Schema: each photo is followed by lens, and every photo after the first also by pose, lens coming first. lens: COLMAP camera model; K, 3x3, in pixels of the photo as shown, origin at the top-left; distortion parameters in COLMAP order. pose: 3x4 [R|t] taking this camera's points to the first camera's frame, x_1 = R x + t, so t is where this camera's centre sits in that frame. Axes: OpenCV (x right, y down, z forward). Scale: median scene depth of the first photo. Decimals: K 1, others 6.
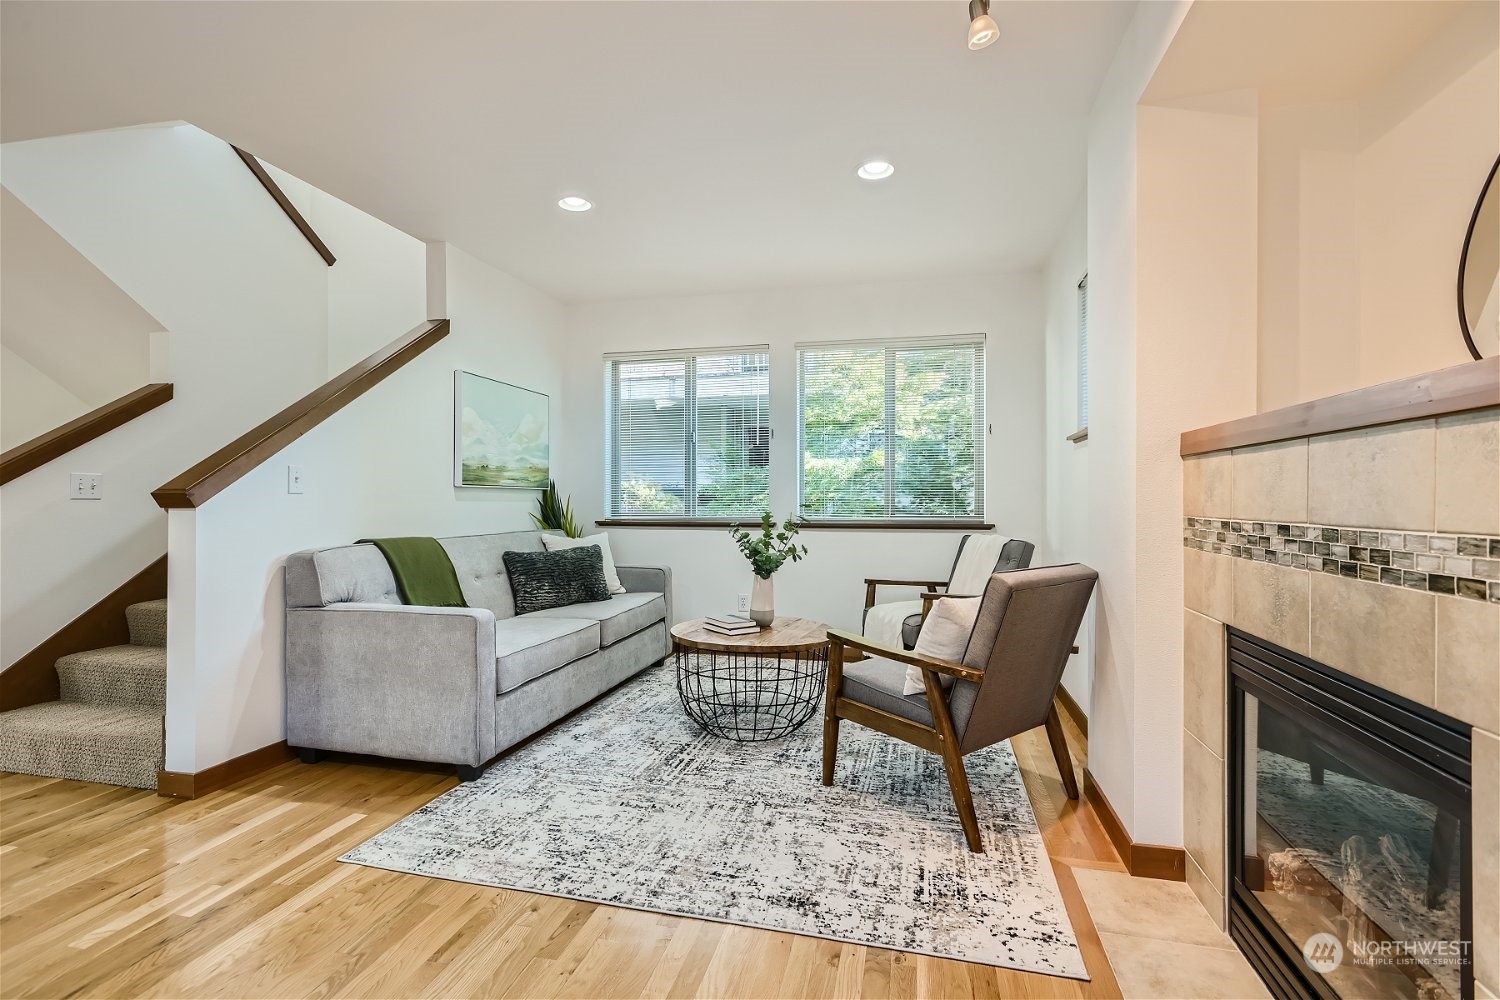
lens RADIAL K [[708.0, 0, 753.3], [0, 708.0, 491.2], [0, 0, 1]] dist [-0.005668, 0.008088]
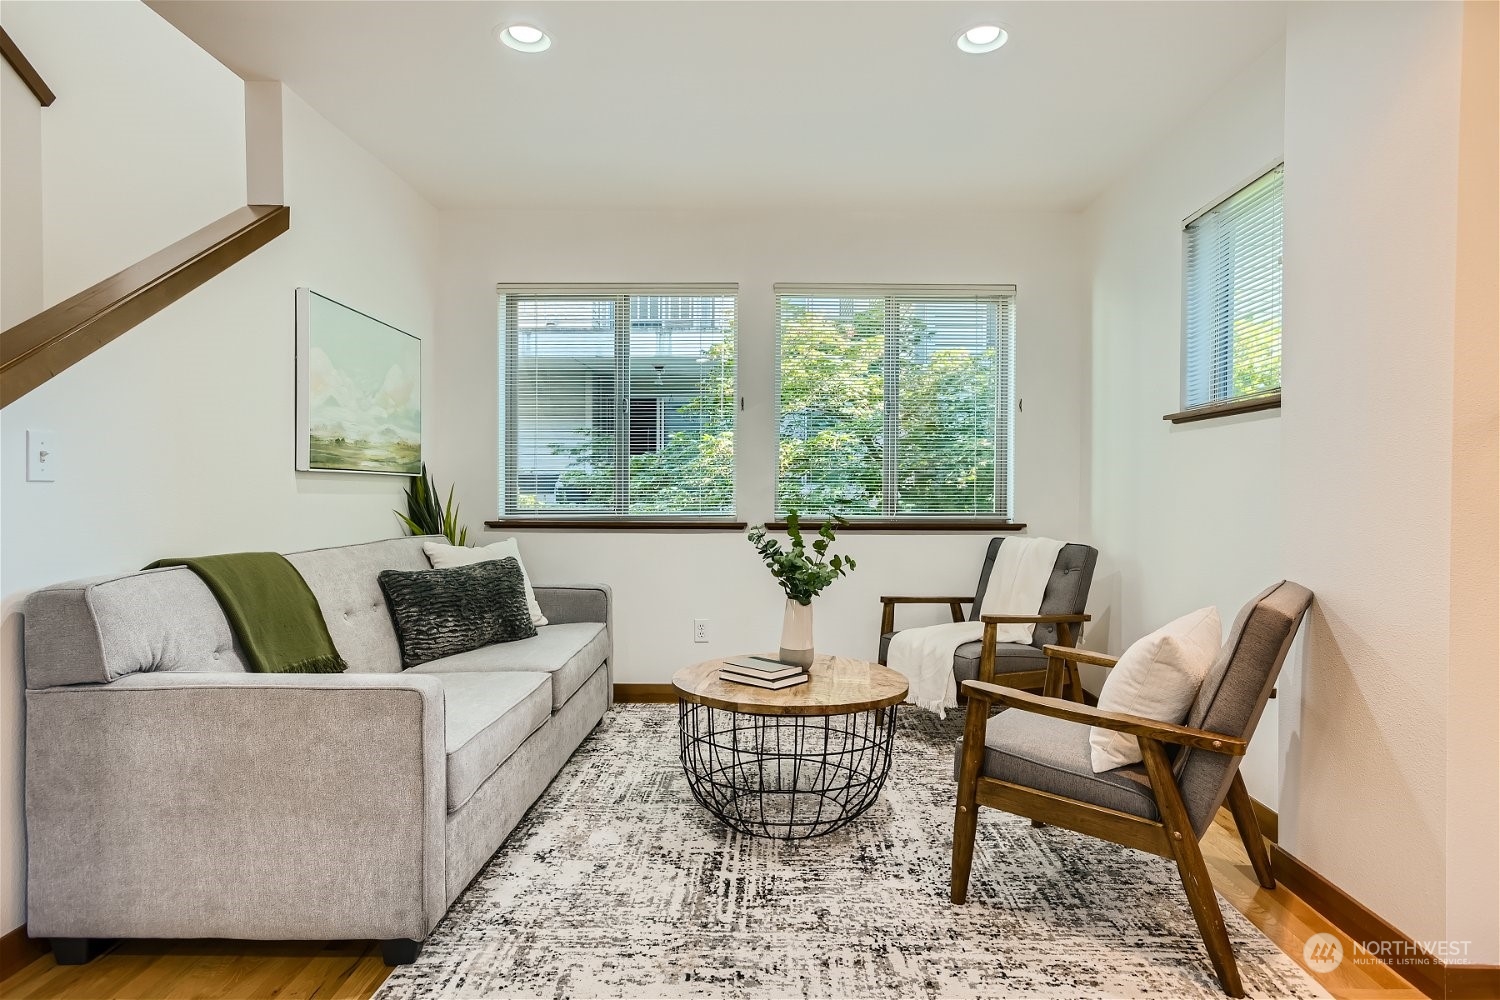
lens RADIAL K [[831.0, 0, 774.3], [0, 831.0, 492.8], [0, 0, 1]] dist [-0.003813, 0.009384]
pose [[0.971198, 0.003015, 0.238254, -0.257811], [-0.006713, 0.999869, 0.014715, -0.001031], [-0.238178, -0.015890, 0.971091, 0.240908]]
